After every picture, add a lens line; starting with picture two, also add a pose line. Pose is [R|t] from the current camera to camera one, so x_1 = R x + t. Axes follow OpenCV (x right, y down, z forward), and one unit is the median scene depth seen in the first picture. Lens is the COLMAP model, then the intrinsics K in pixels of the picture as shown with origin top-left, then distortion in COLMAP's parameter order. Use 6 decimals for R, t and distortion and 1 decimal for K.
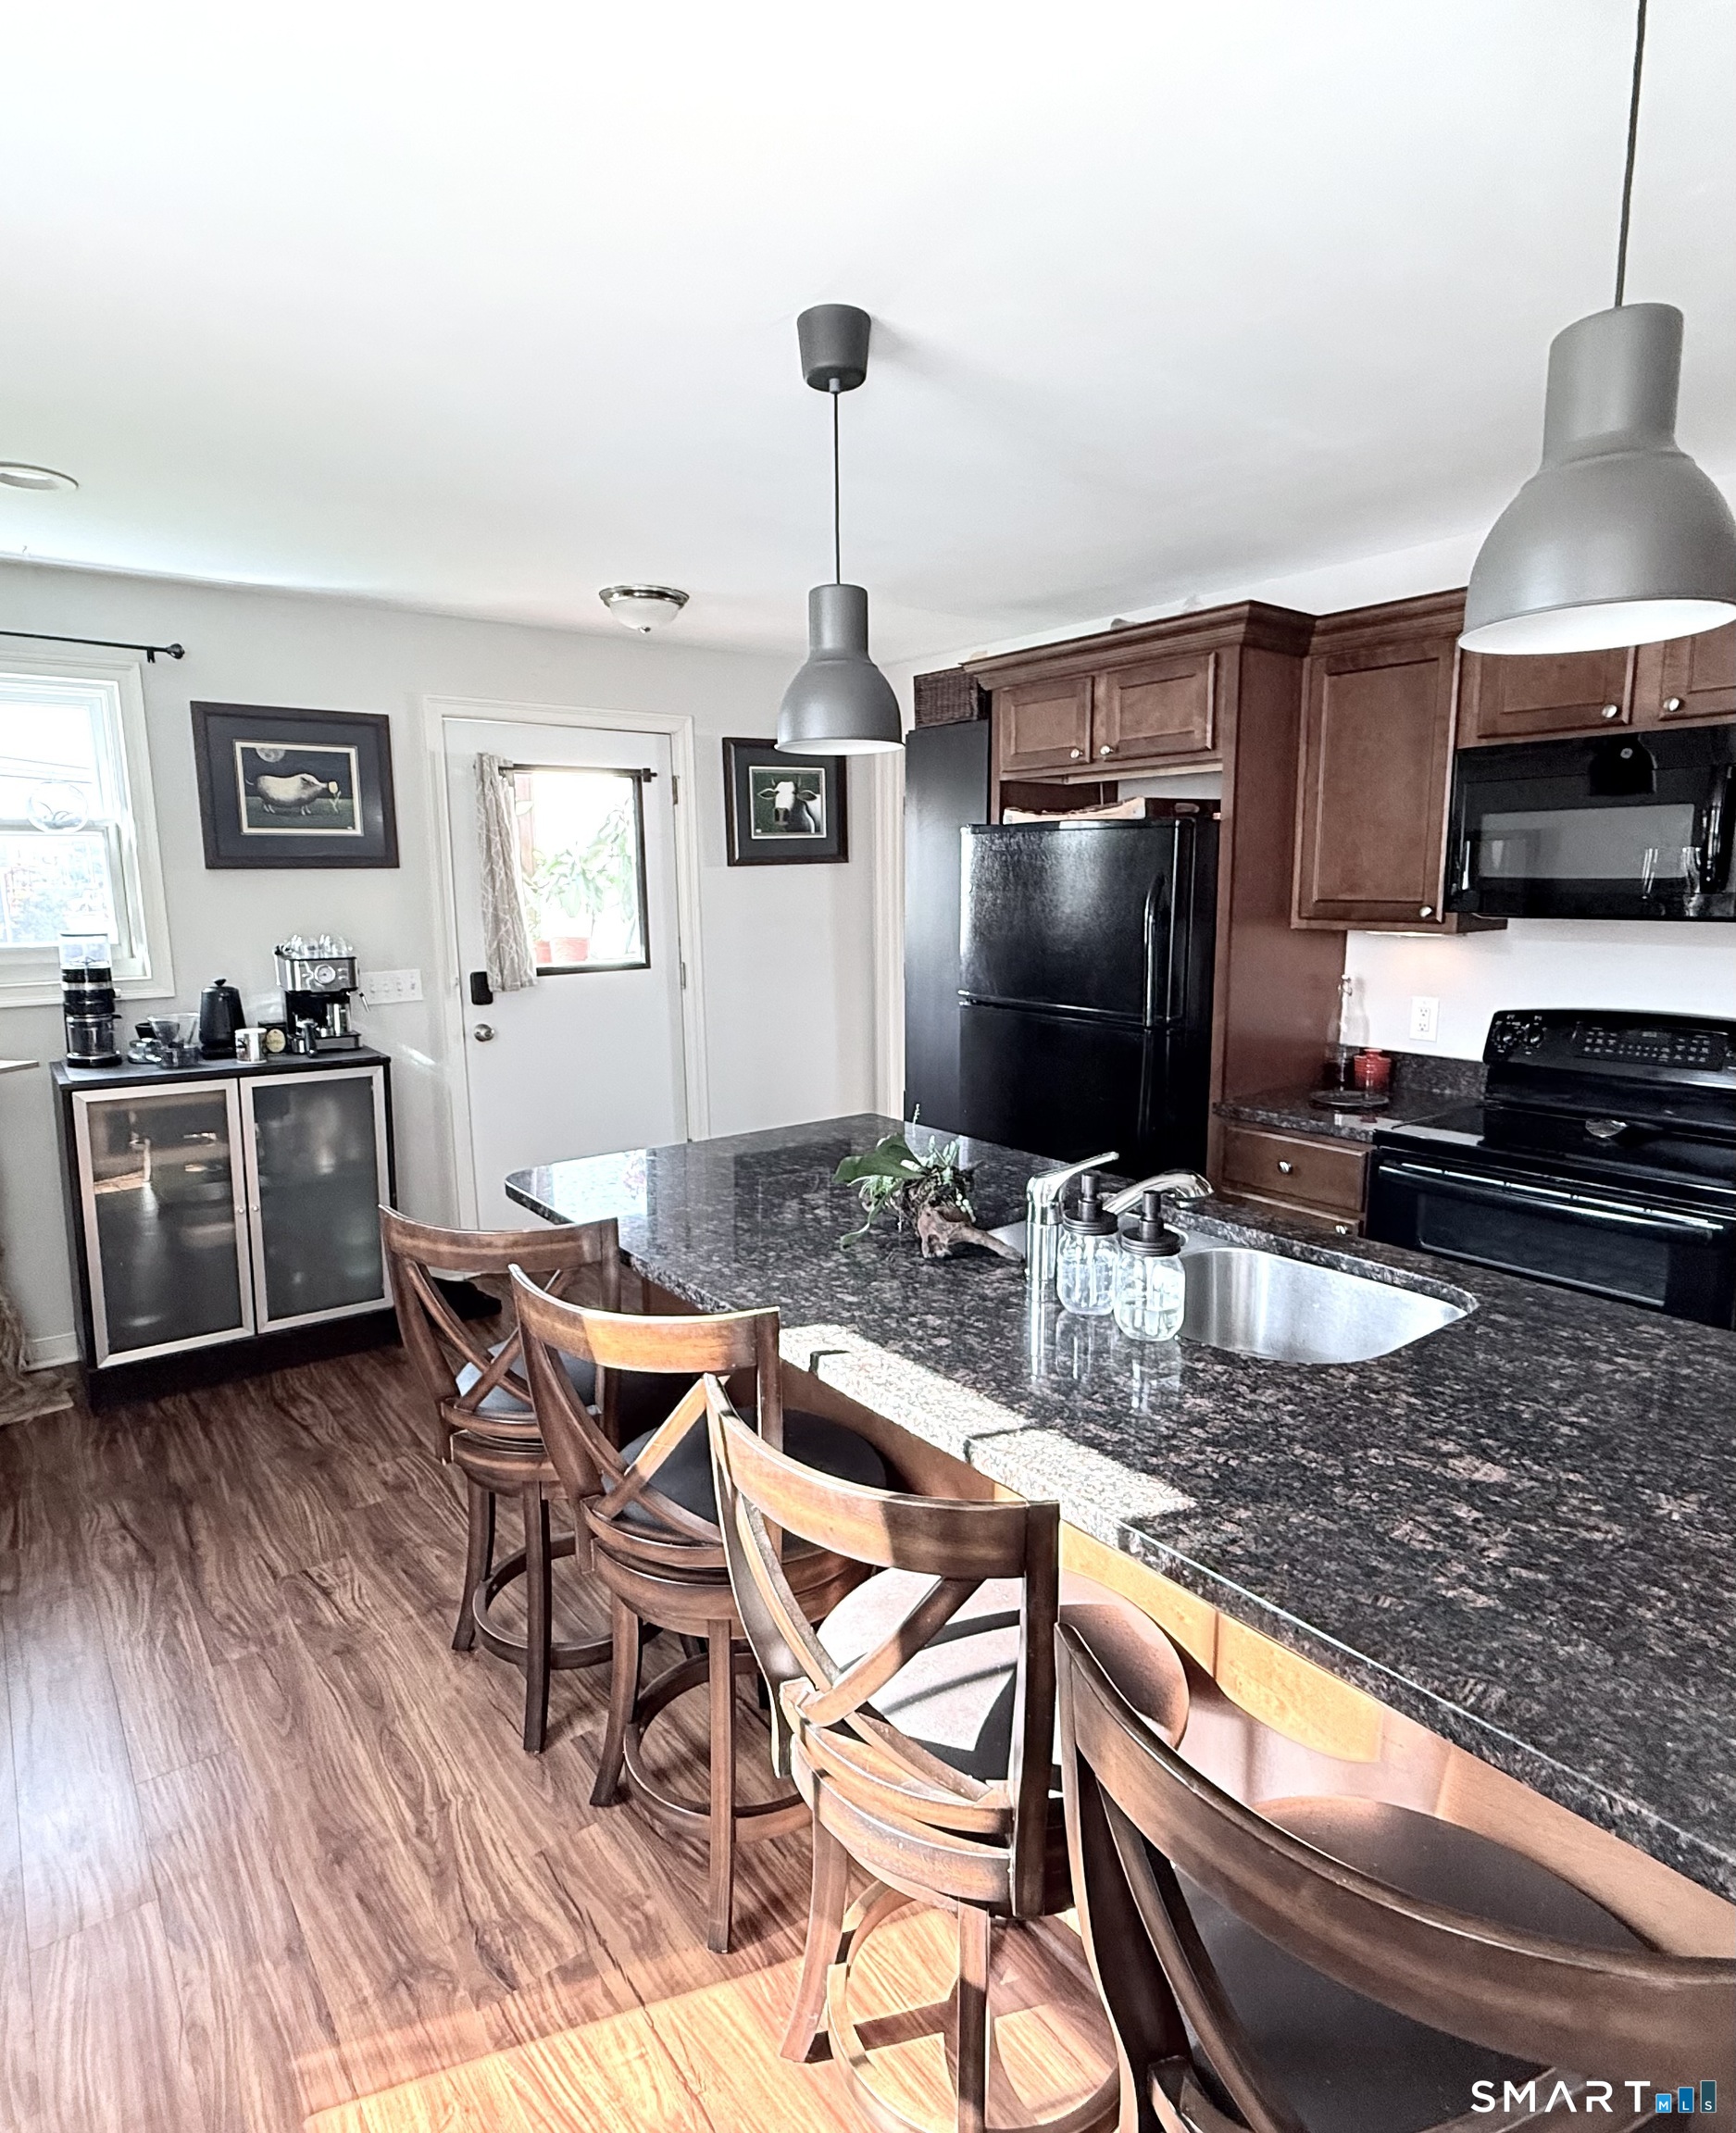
lens RADIAL K [[1155.4, 0, 869.7], [0, 1155.4, 1058.4], [0, 0, 1]] dist [-0.004001, -0.000501]
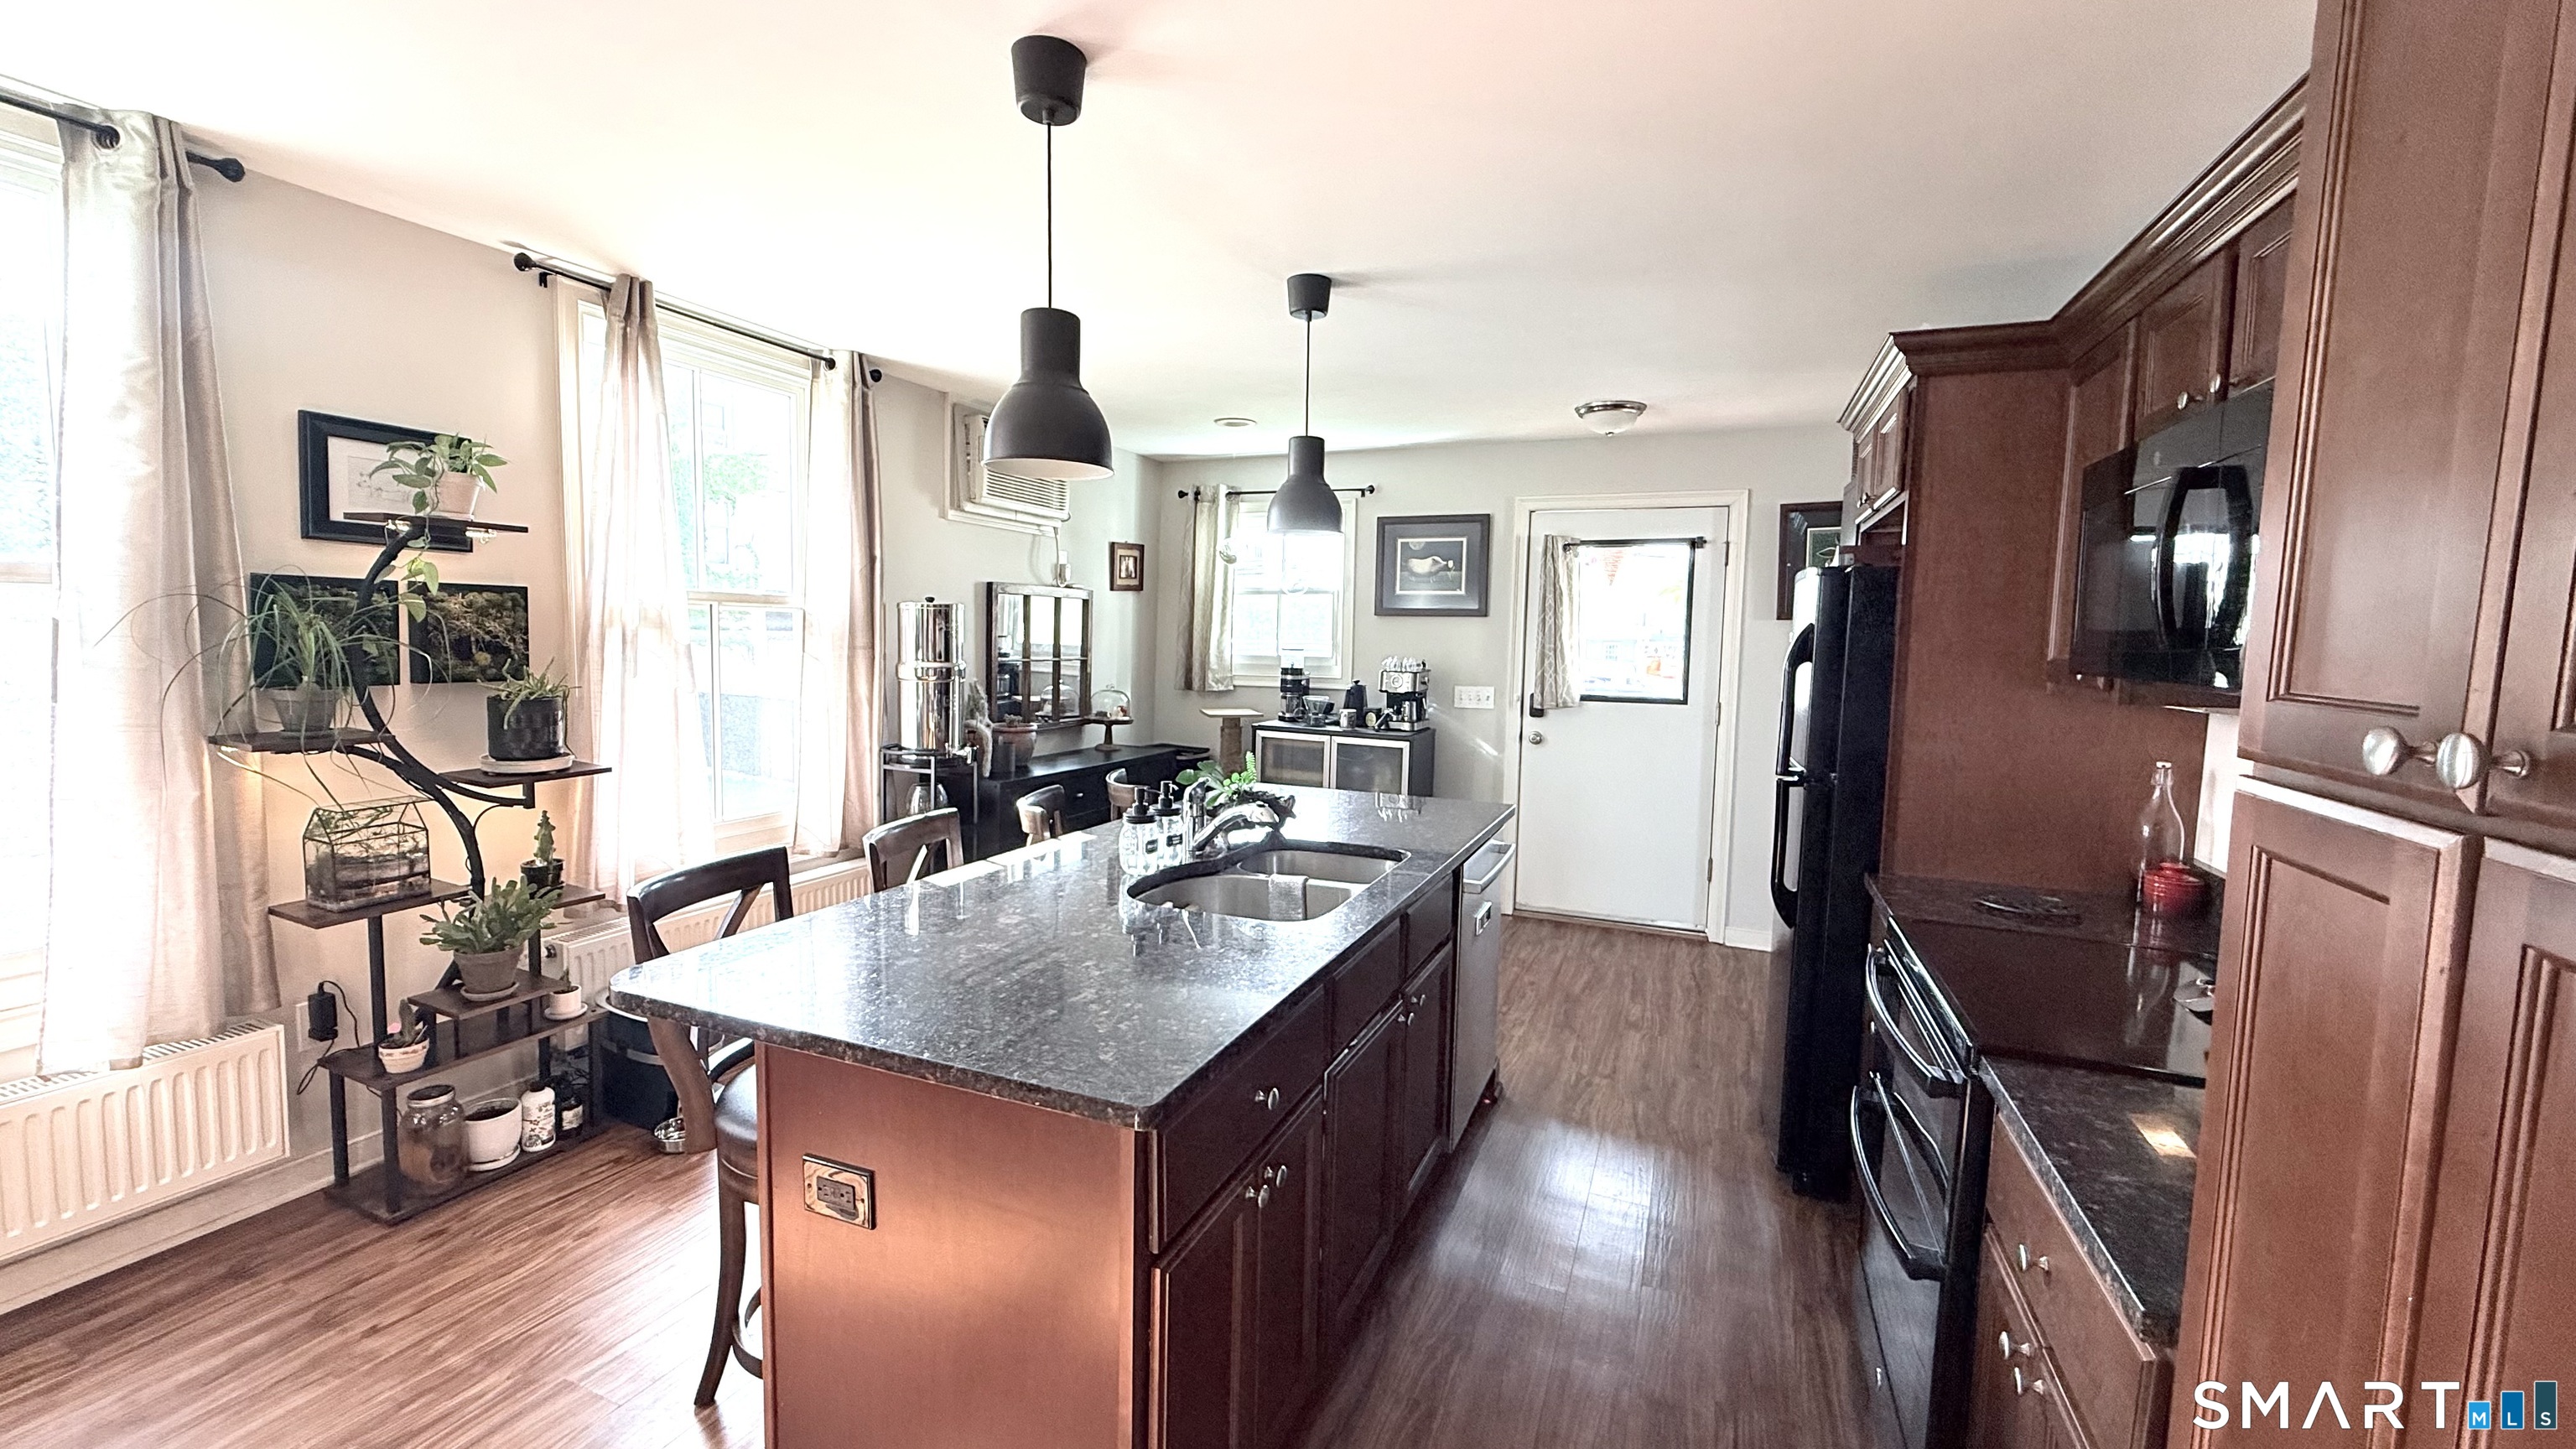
lens RADIAL K [[1044.0, 0, 1283.5], [0, 1044.0, 718.4], [0, 0, 1]] dist [0.003013, 0.000143]
pose [[0.485613, 0.089547, -0.869575, 0.655911], [-0.160020, 0.987037, 0.012281, -0.014490], [0.859403, 0.133185, 0.493648, 0.155673]]
